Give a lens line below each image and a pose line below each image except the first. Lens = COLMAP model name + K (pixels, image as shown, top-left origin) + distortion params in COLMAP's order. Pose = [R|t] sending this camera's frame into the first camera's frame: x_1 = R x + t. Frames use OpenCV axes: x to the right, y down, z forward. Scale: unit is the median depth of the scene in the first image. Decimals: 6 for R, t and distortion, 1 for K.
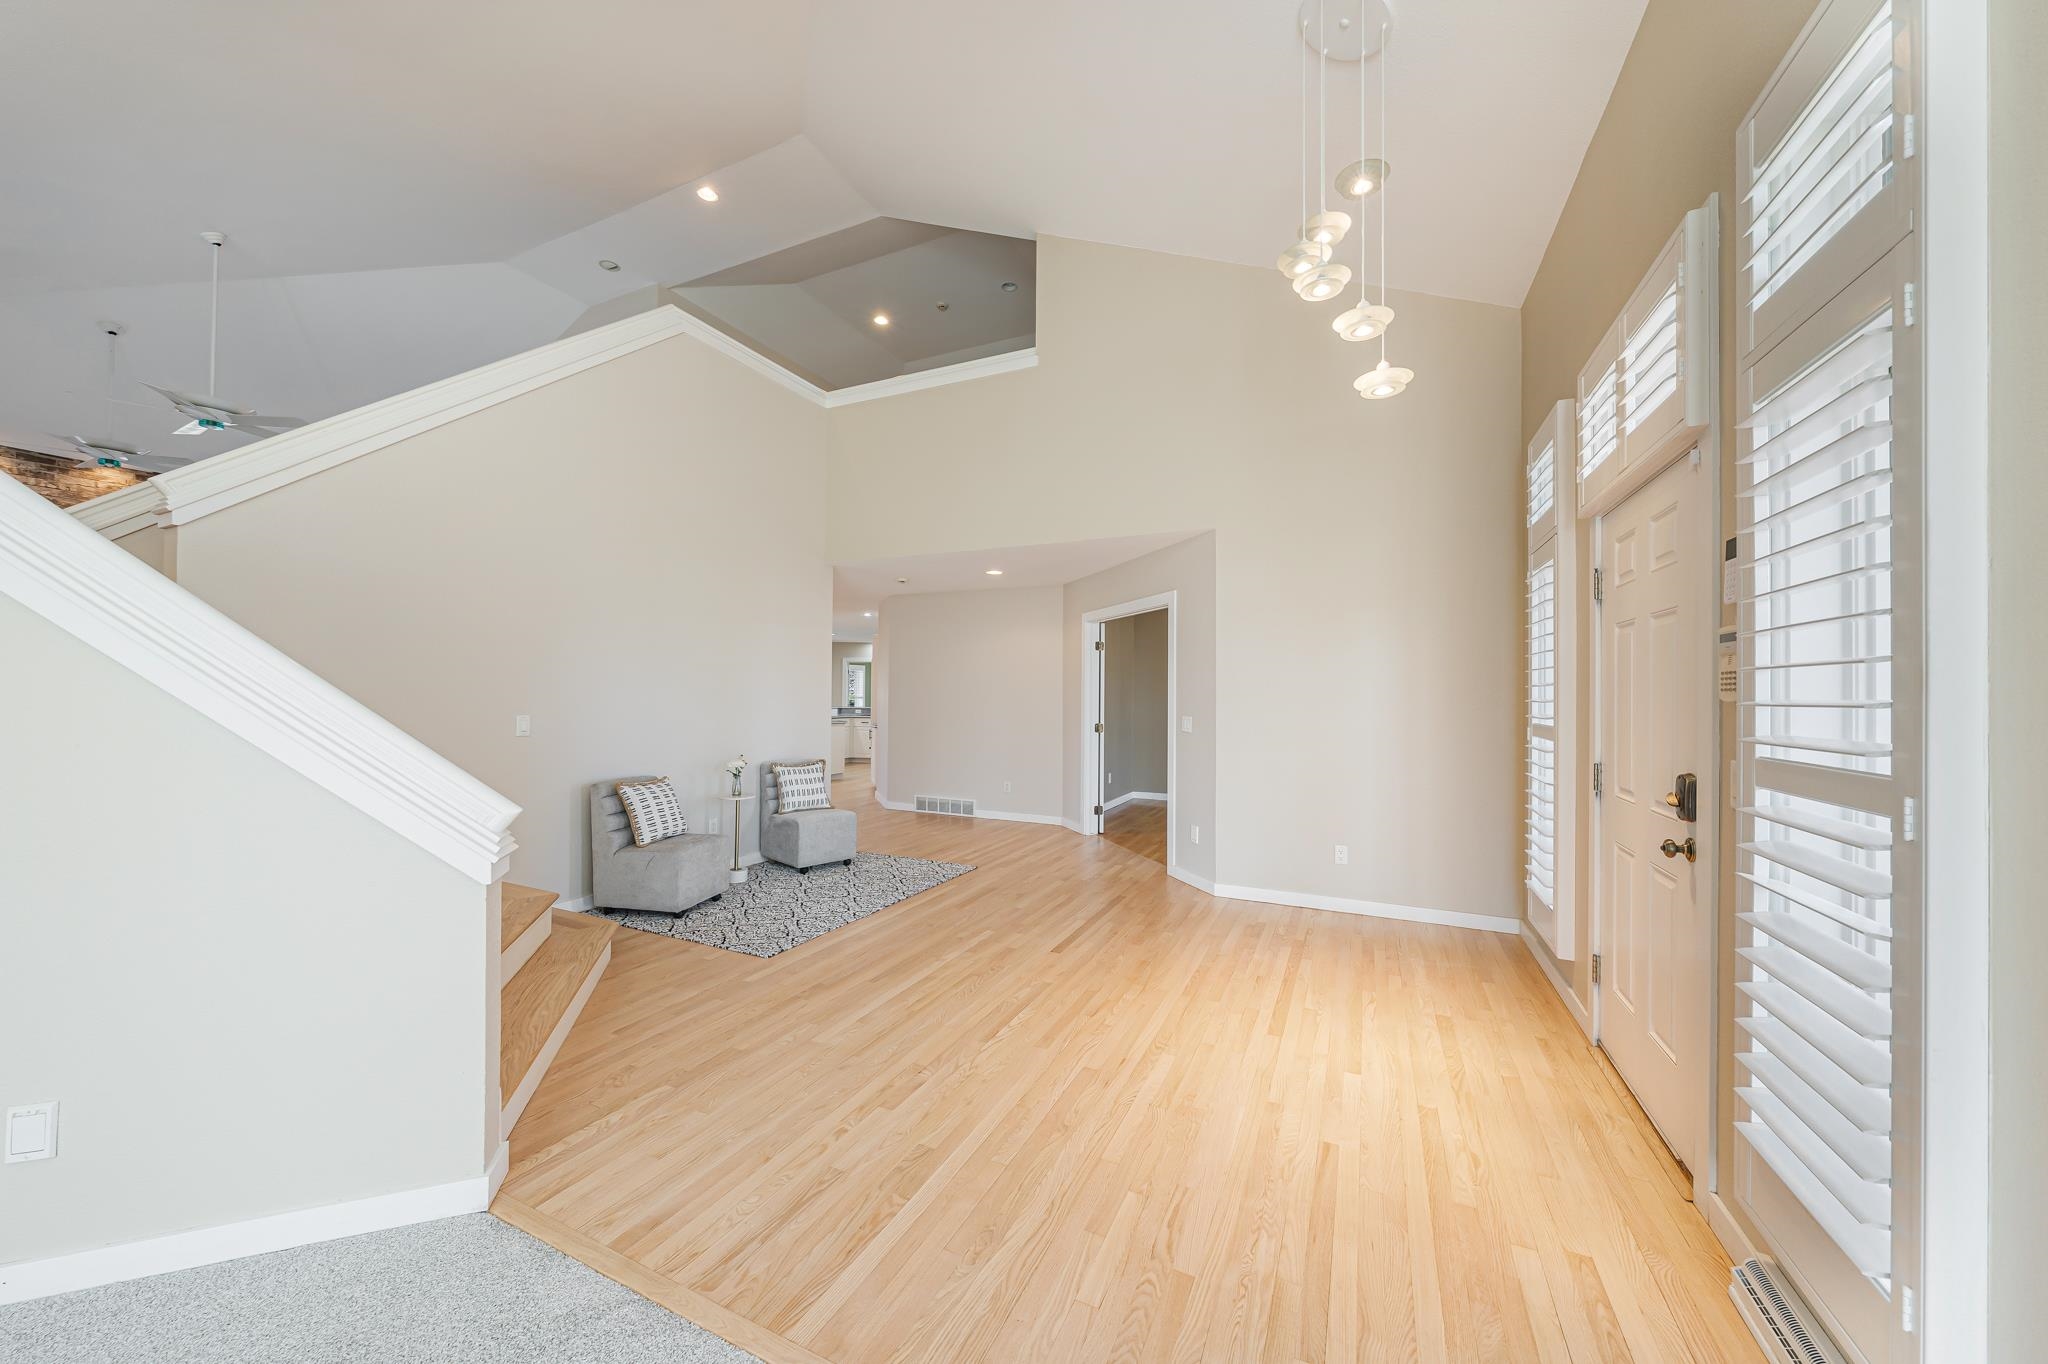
lens RADIAL K [[705.6, 0, 1022.7], [0, 705.6, 689.7], [0, 0, 1]] dist [-0.001852, -0.000016]
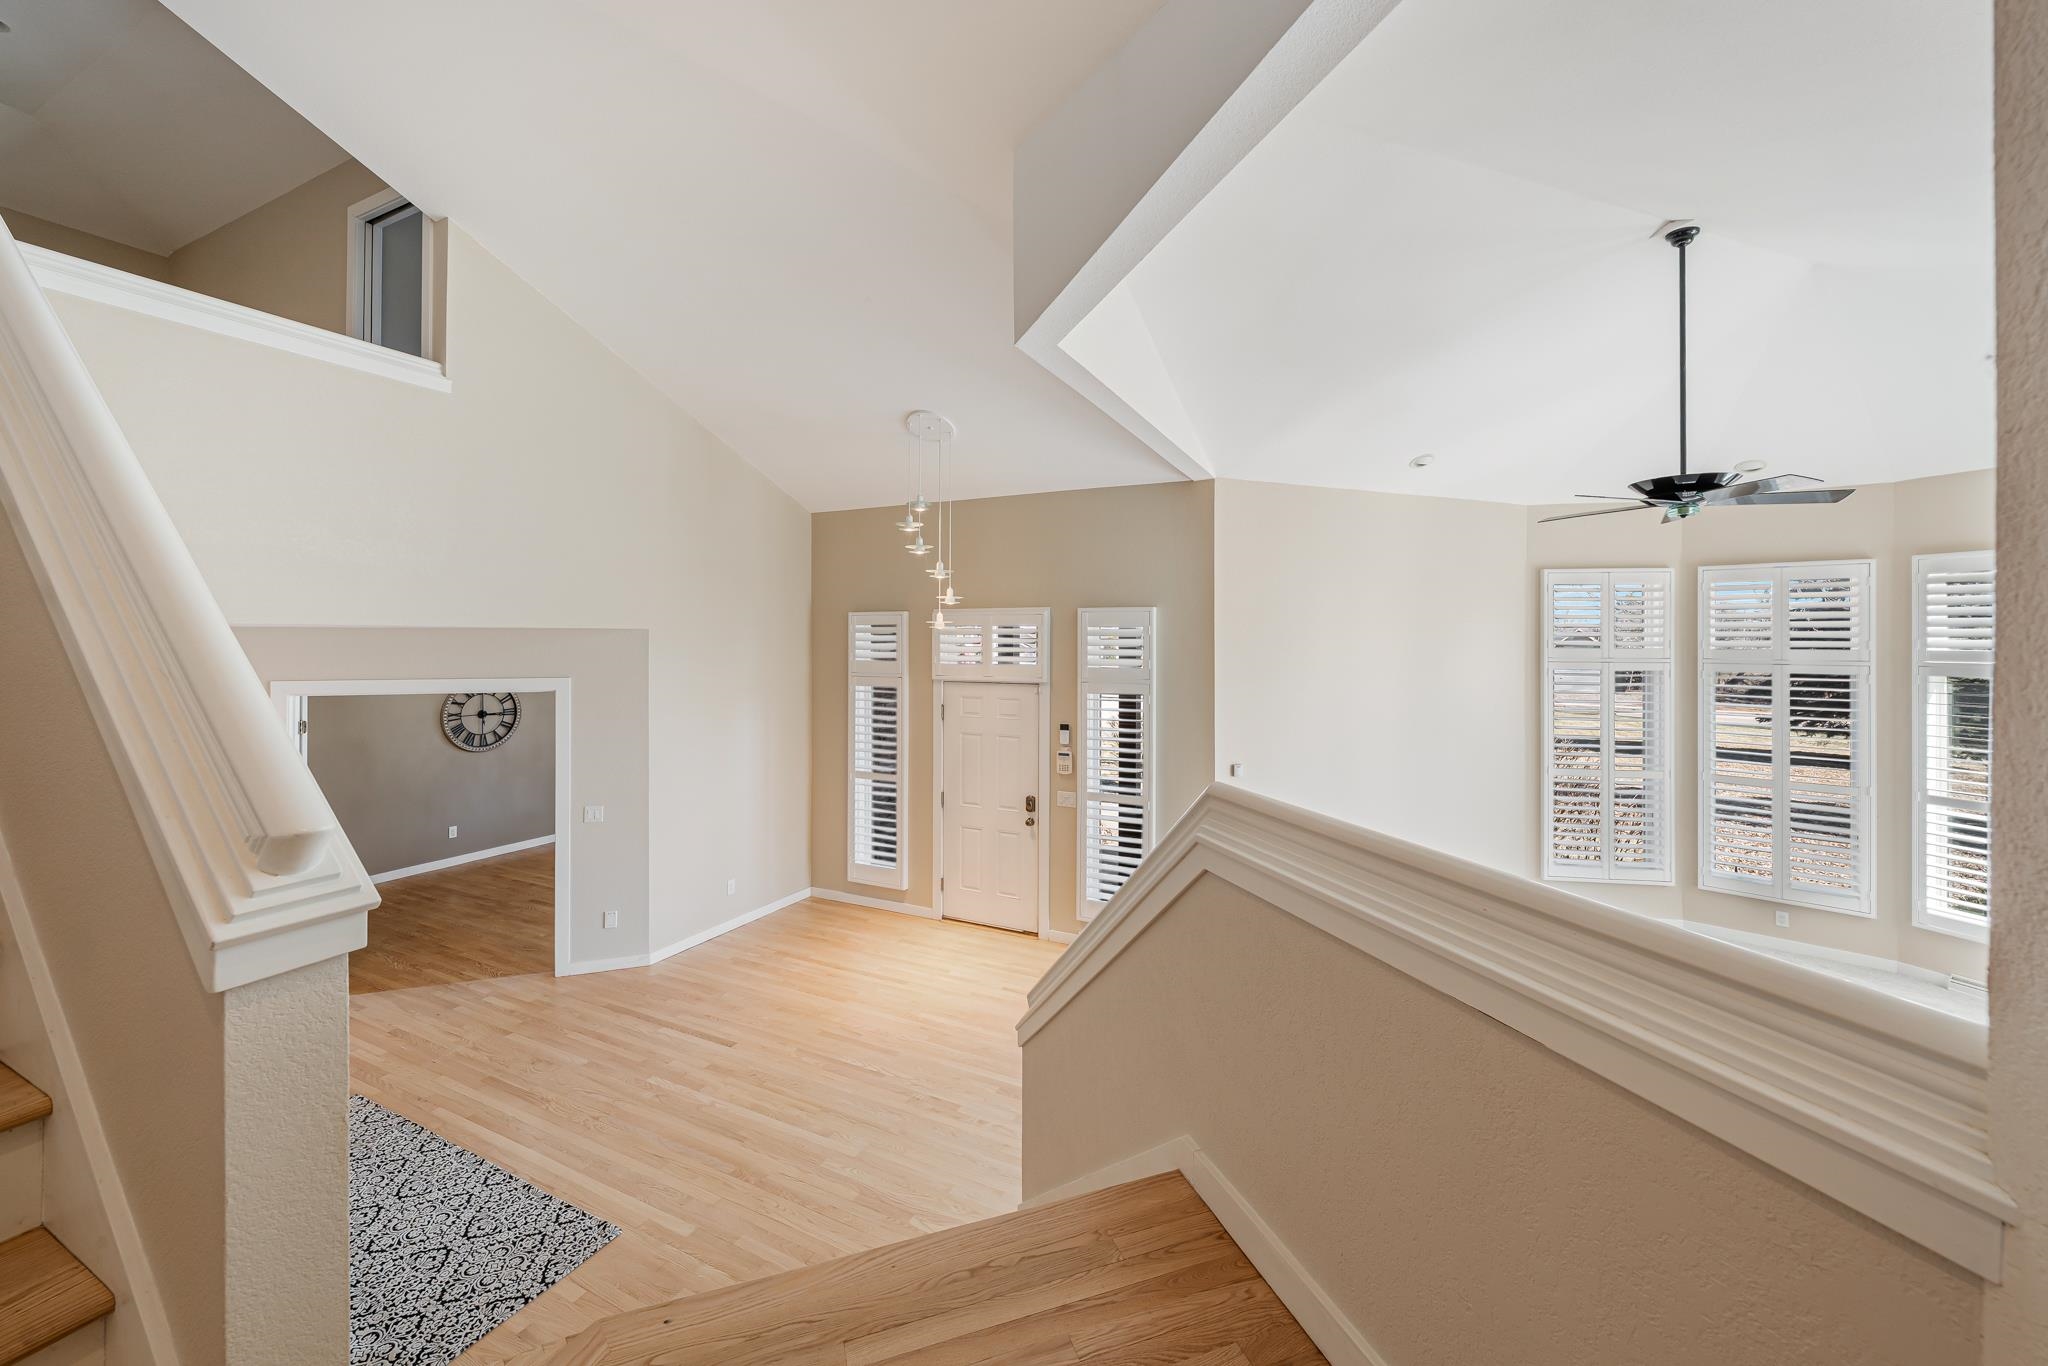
lens RADIAL K [[763.8, 0, 1047.2], [0, 763.8, 633.9], [0, 0, 1]] dist [-0.001687, -0.000331]
pose [[0.003601, -0.000094, 0.999994, -1.141729], [-0.007162, 0.999974, 0.000120, -0.283749], [-0.999968, -0.007162, 0.003600, 0.479382]]
